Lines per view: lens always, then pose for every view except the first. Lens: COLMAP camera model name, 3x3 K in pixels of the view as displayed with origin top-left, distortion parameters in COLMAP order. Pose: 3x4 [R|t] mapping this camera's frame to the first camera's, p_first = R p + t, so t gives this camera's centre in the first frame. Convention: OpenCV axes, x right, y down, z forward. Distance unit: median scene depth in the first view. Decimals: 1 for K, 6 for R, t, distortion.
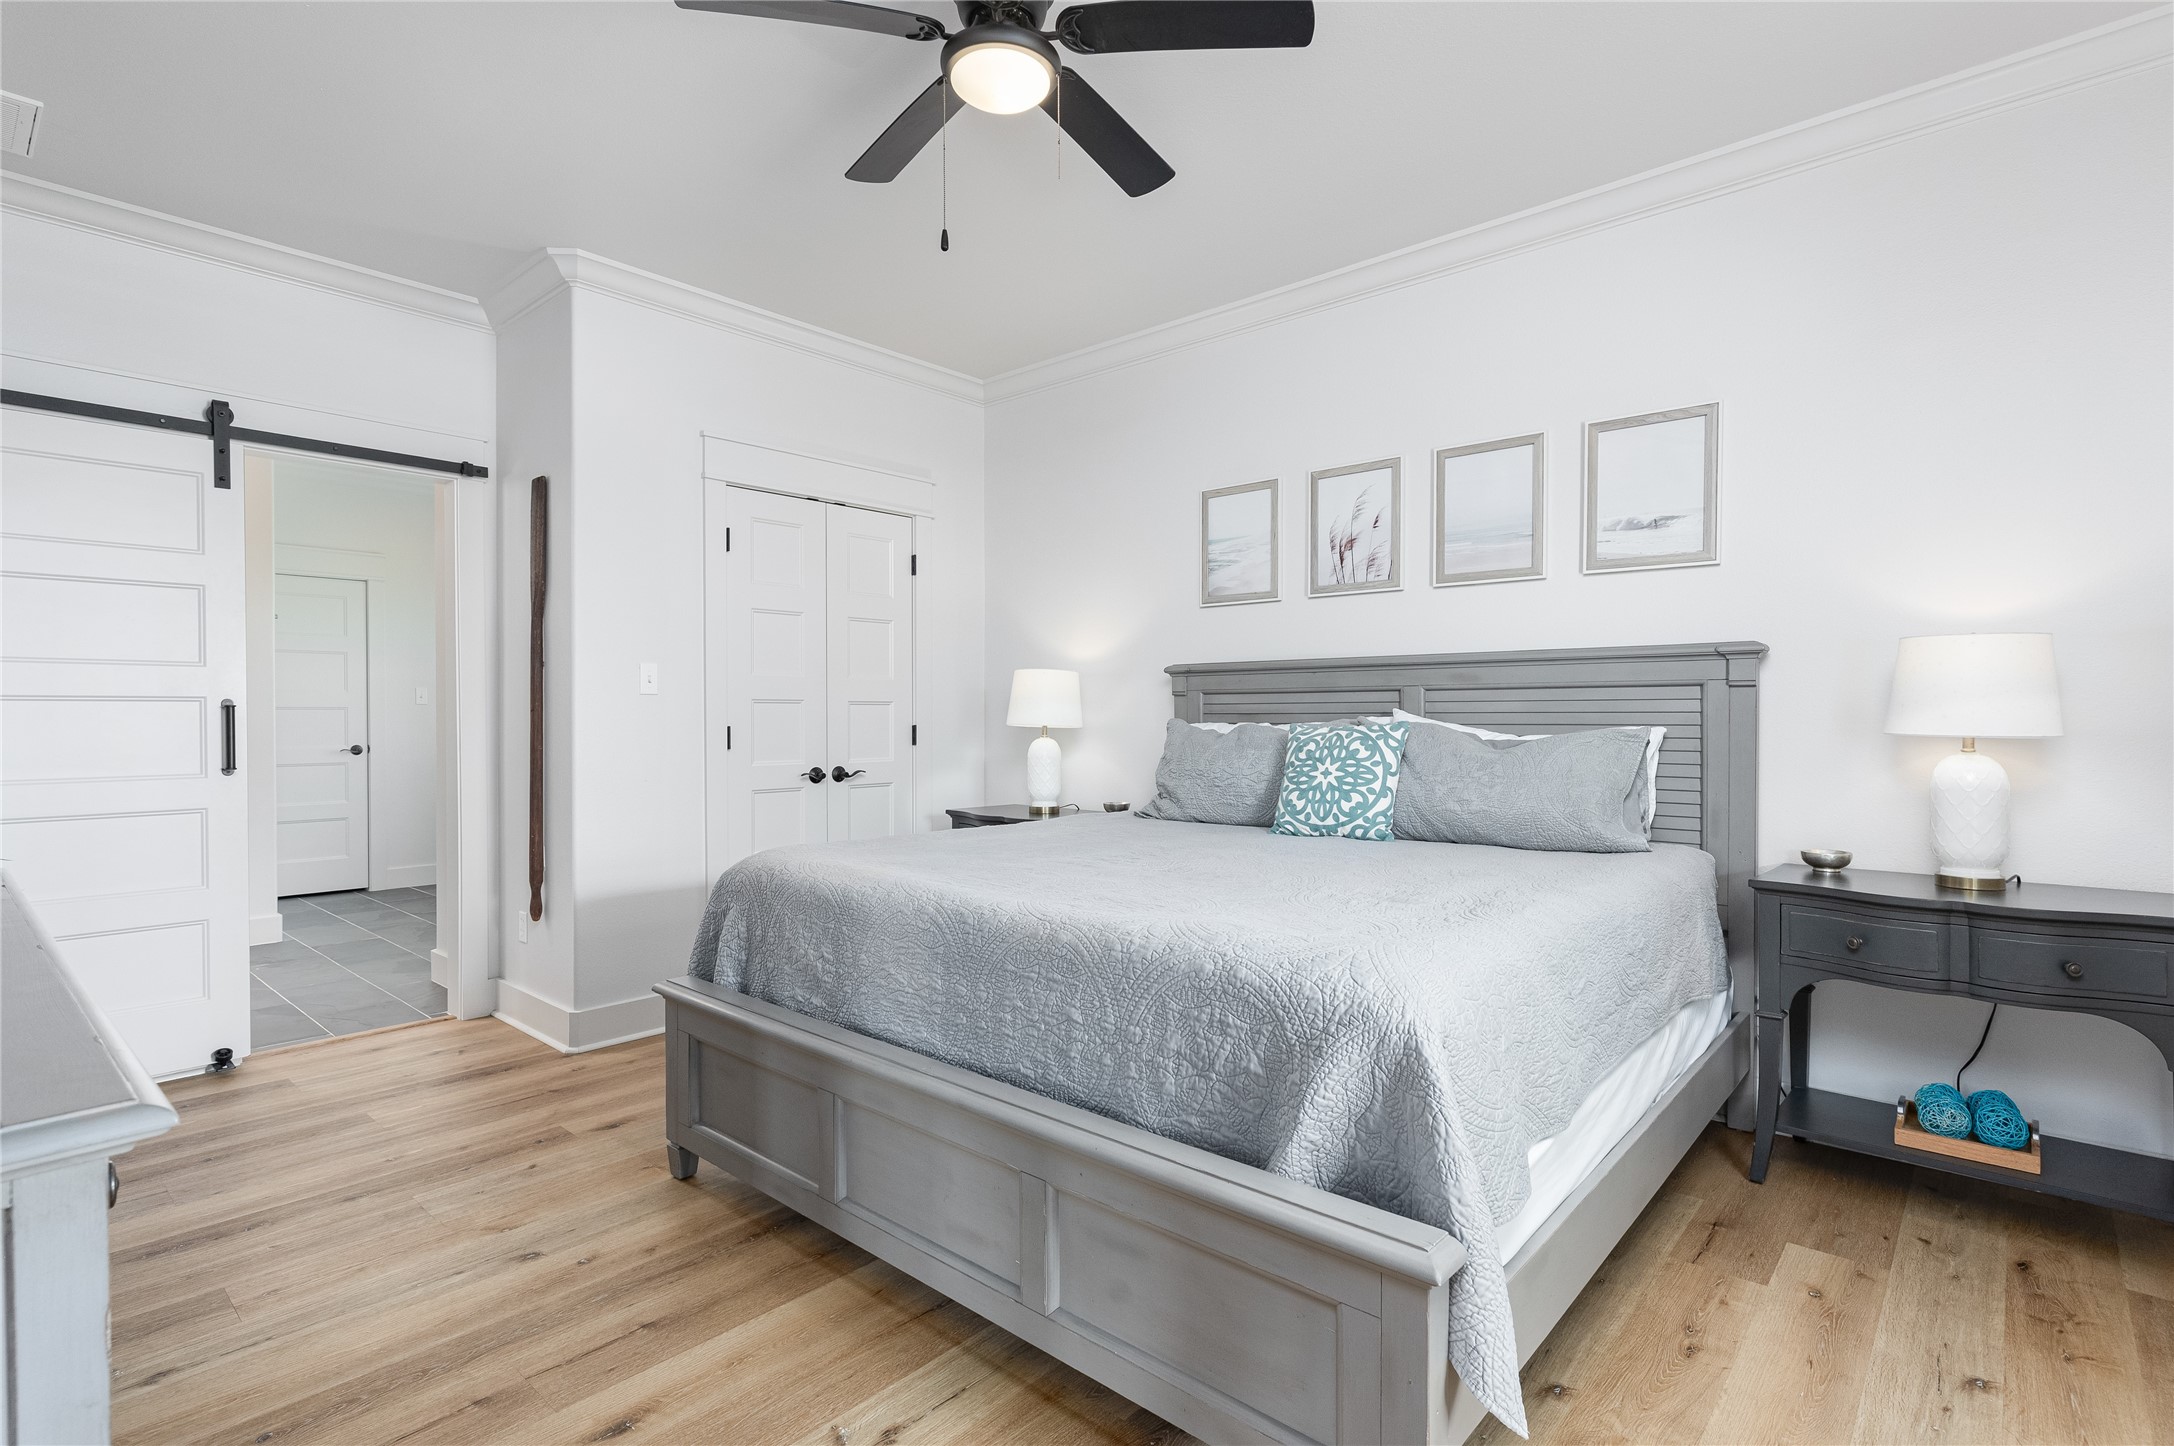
lens RADIAL K [[1038.1, 0, 1086.9], [0, 1038.1, 720.3], [0, 0, 1]] dist [-0.003968, 0.002604]
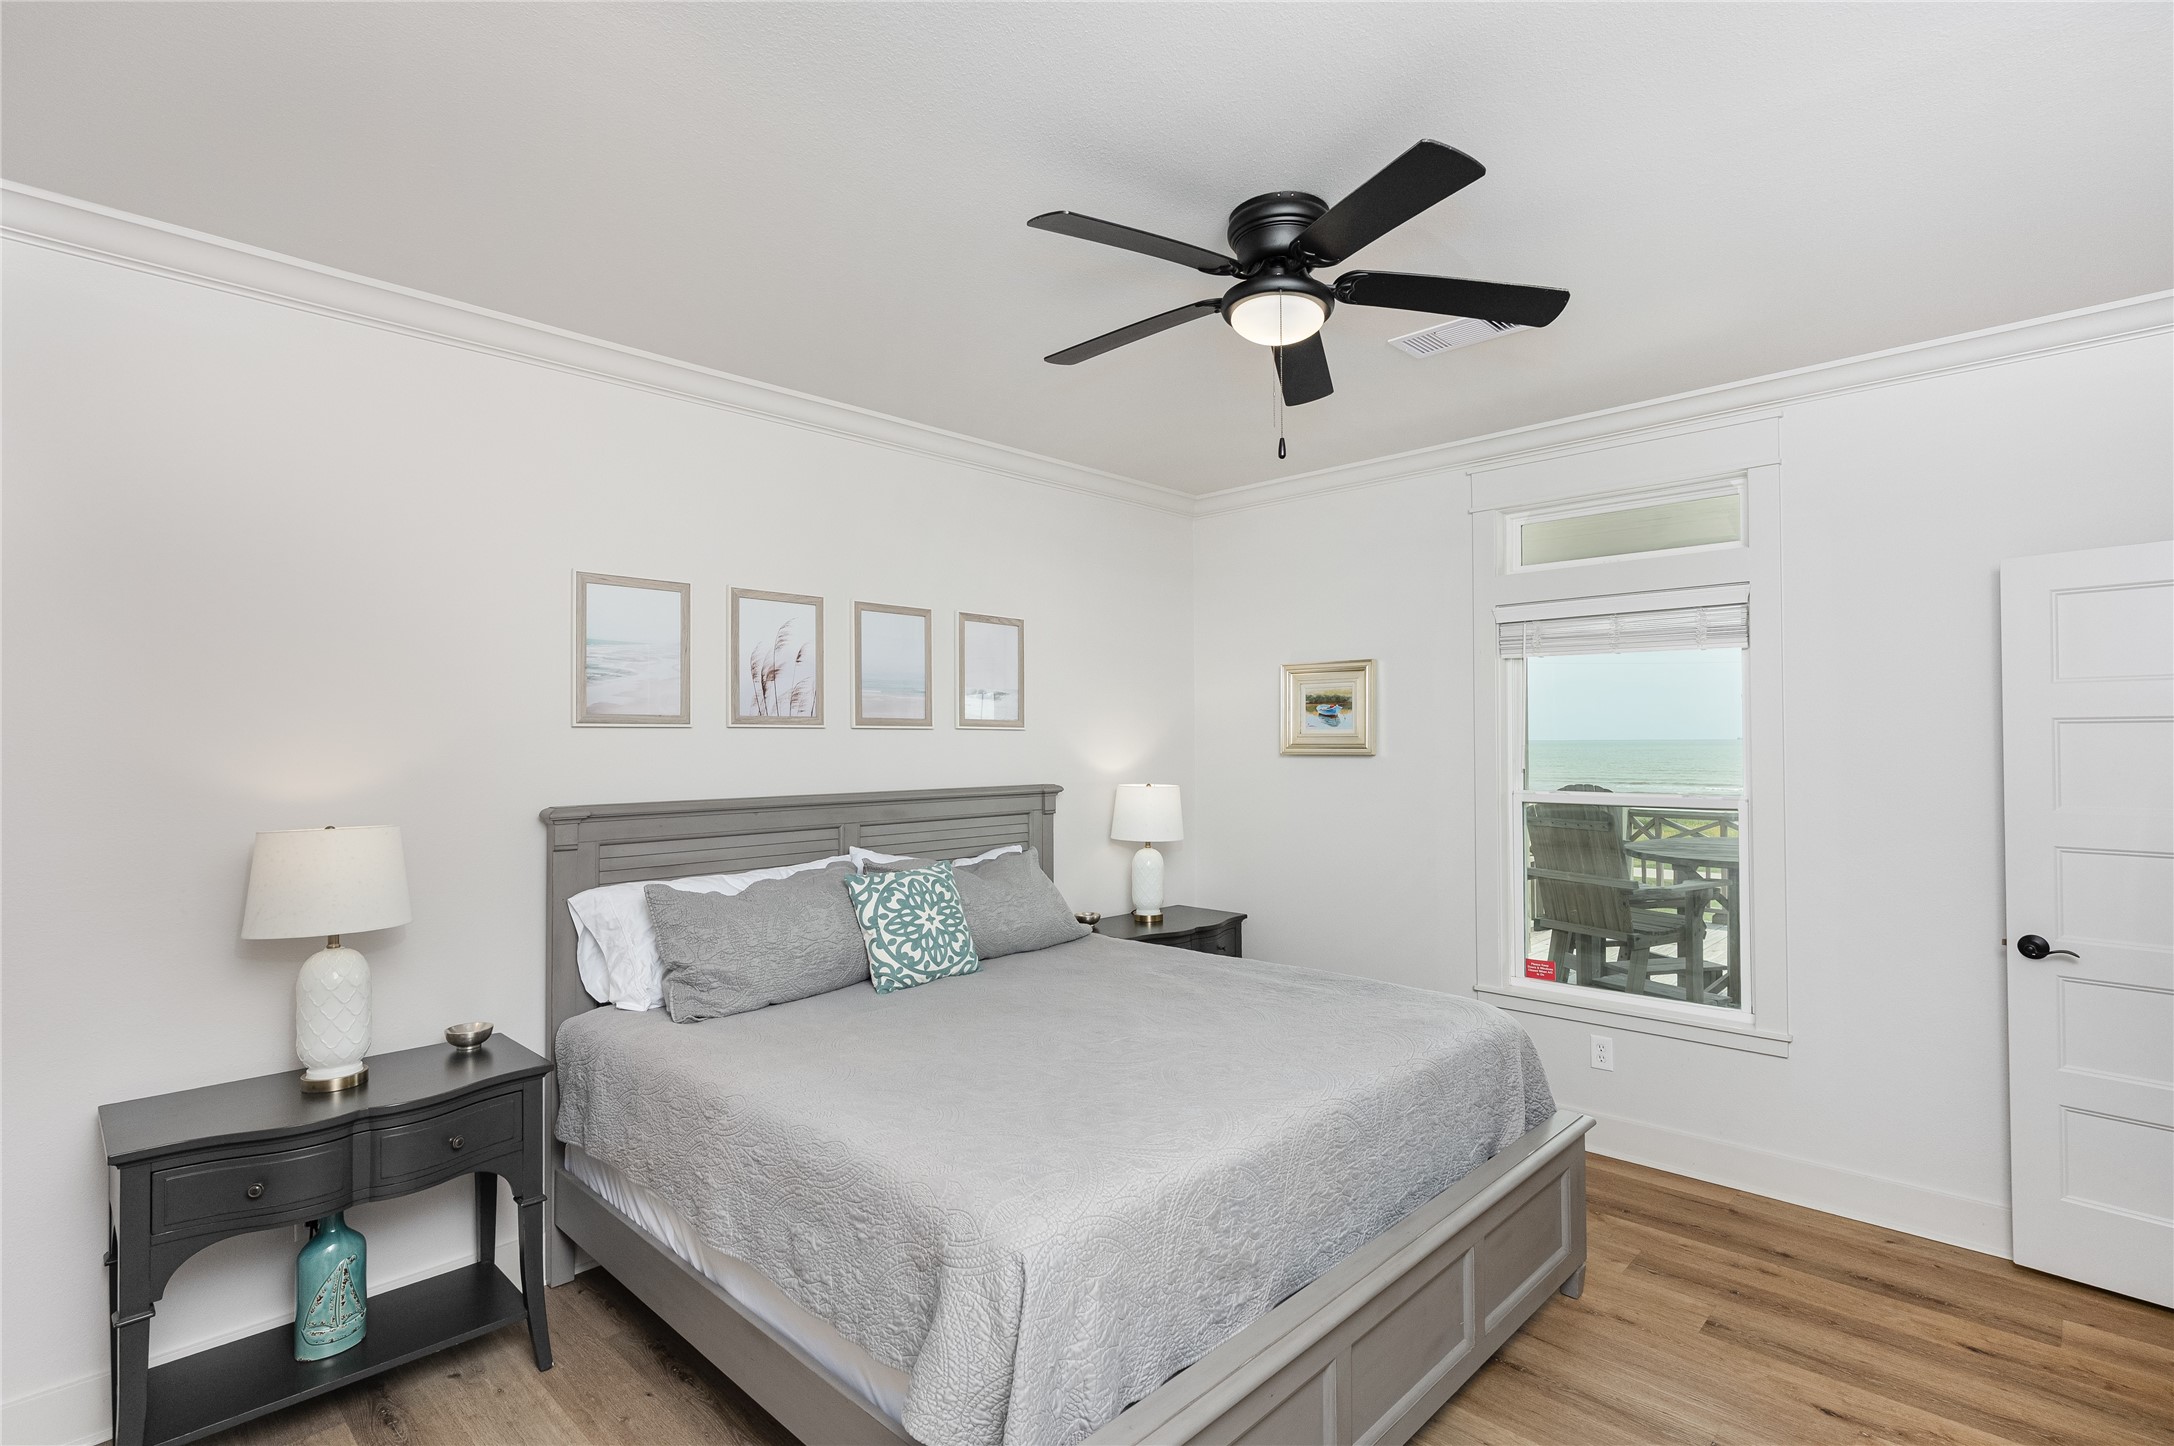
lens RADIAL K [[1038.1, 0, 1086.3], [0, 1038.1, 732.4], [0, 0, 1]] dist [-0.003968, 0.002604]
pose [[0.047281, 0.010118, 0.998830, -0.686737], [0.012193, 0.999868, -0.010706, -0.105298], [-0.998807, 0.012685, 0.047152, 0.683097]]
